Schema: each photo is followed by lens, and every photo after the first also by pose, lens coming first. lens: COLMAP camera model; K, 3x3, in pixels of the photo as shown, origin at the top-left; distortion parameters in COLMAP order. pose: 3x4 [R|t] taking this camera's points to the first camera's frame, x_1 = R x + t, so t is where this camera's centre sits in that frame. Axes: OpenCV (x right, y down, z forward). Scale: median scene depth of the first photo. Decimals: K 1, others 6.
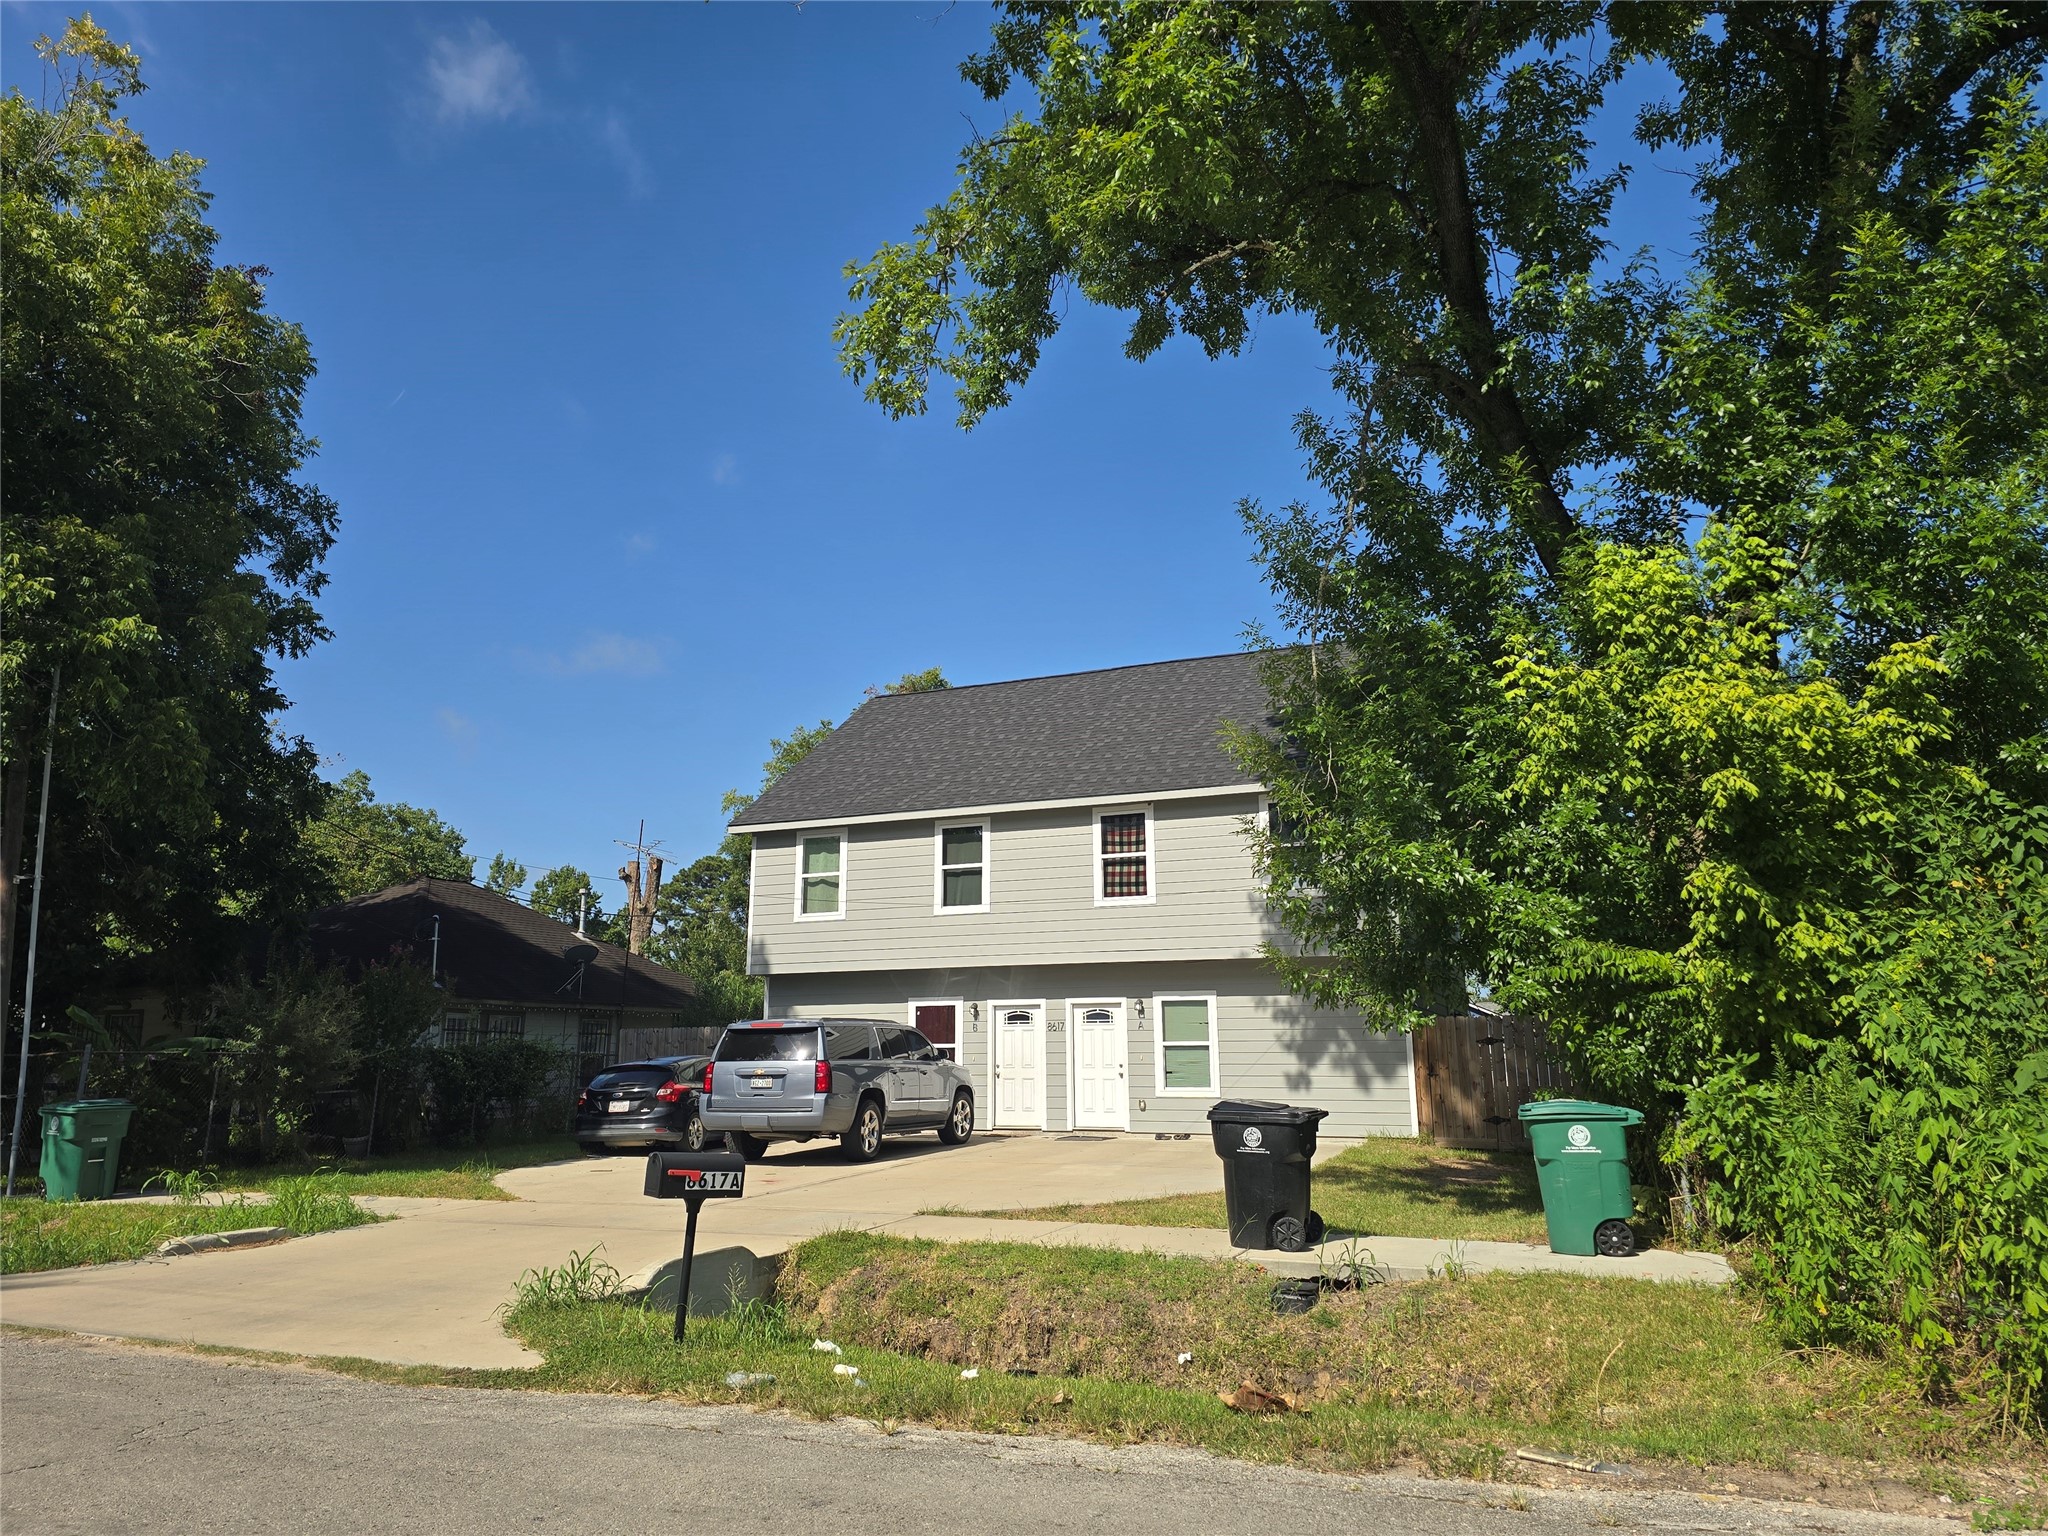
lens RADIAL K [[1375.0, 0, 1024.0], [0, 1375.0, 768.0], [0, 0, 1]] dist [0.072565, -0.054457]
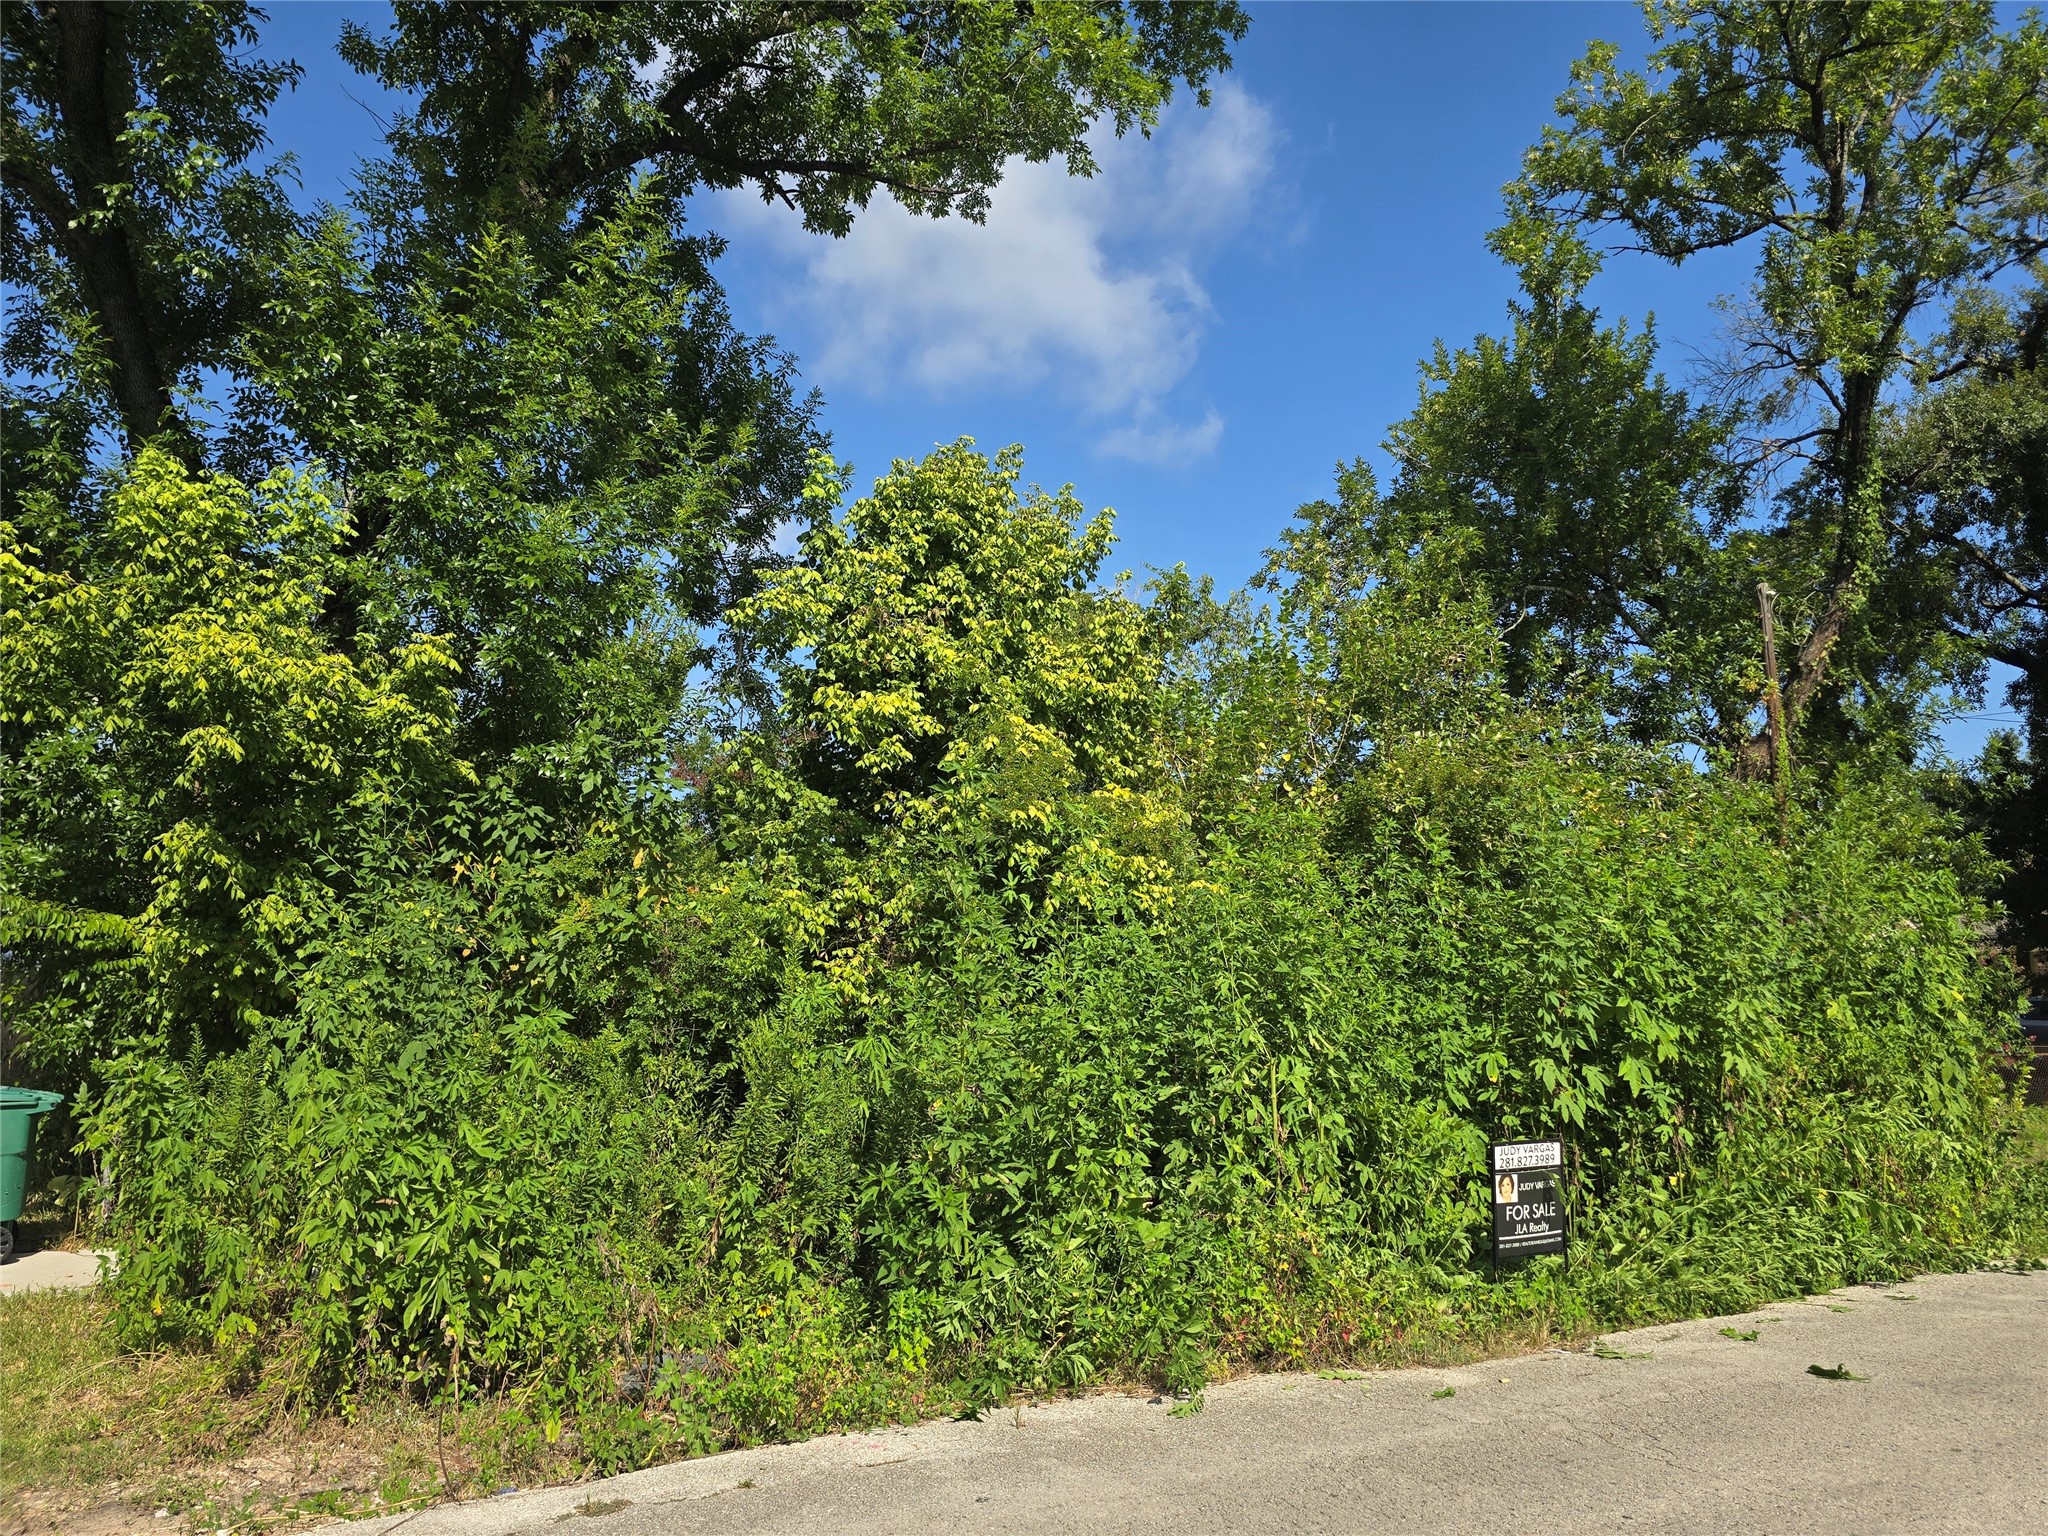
lens RADIAL K [[1375.0, 0, 1024.0], [0, 1375.0, 768.0], [0, 0, 1]] dist [0.072565, -0.054457]
pose [[0.625484, 0.148008, 0.766071, 0.124390], [-0.171033, 0.983972, -0.050461, -0.015058], [-0.761261, -0.099461, 0.640773, -0.000284]]
